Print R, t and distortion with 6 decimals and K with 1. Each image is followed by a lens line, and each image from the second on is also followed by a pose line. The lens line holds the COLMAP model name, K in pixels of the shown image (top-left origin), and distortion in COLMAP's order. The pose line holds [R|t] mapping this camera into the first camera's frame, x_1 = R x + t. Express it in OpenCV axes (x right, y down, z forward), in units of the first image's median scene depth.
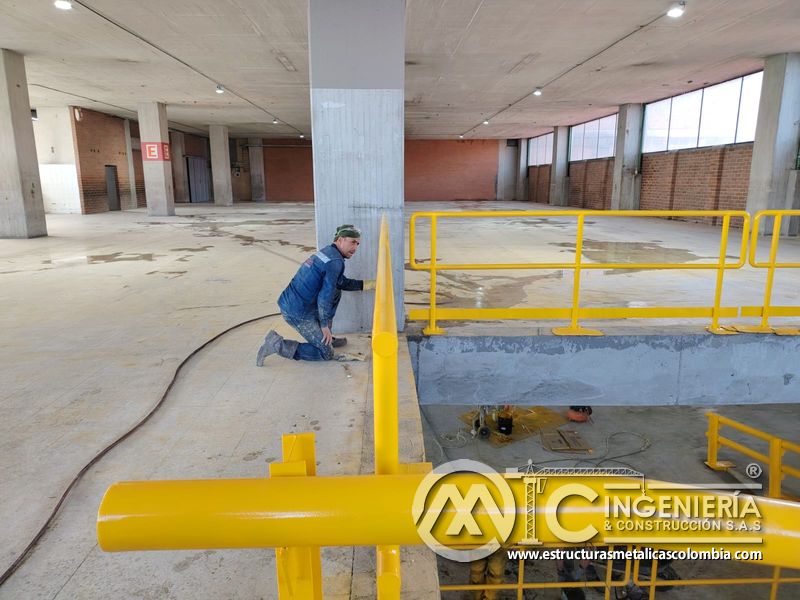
lens RADIAL K [[556.4, 0, 398.4], [0, 556.4, 299.9], [0, 0, 1]] dist [0.053182, -0.051104]
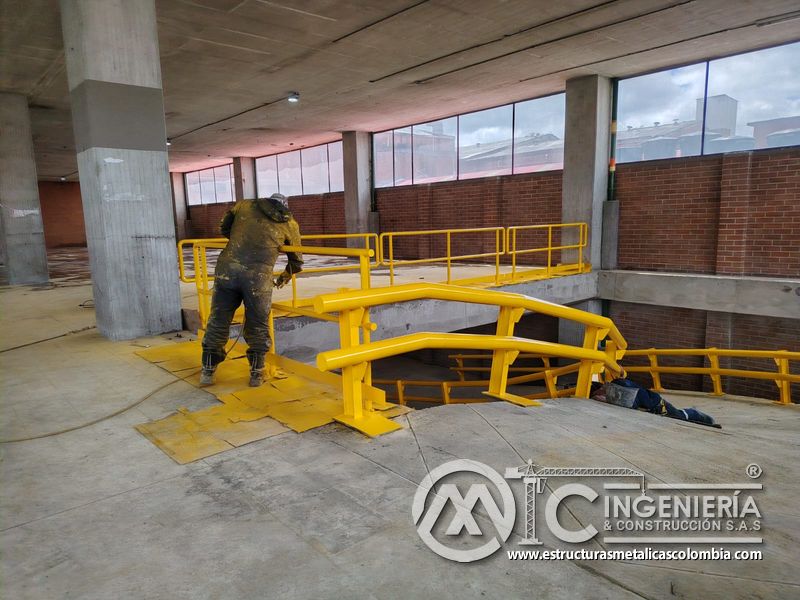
lens RADIAL K [[556.4, 0, 398.4], [0, 556.4, 299.9], [0, 0, 1]] dist [0.053182, -0.051104]
pose [[0.776629, -0.109007, 0.620456, -0.137366], [0.155761, 0.987561, -0.021465, 0.031337], [-0.610399, 0.113313, 0.783947, -0.119758]]
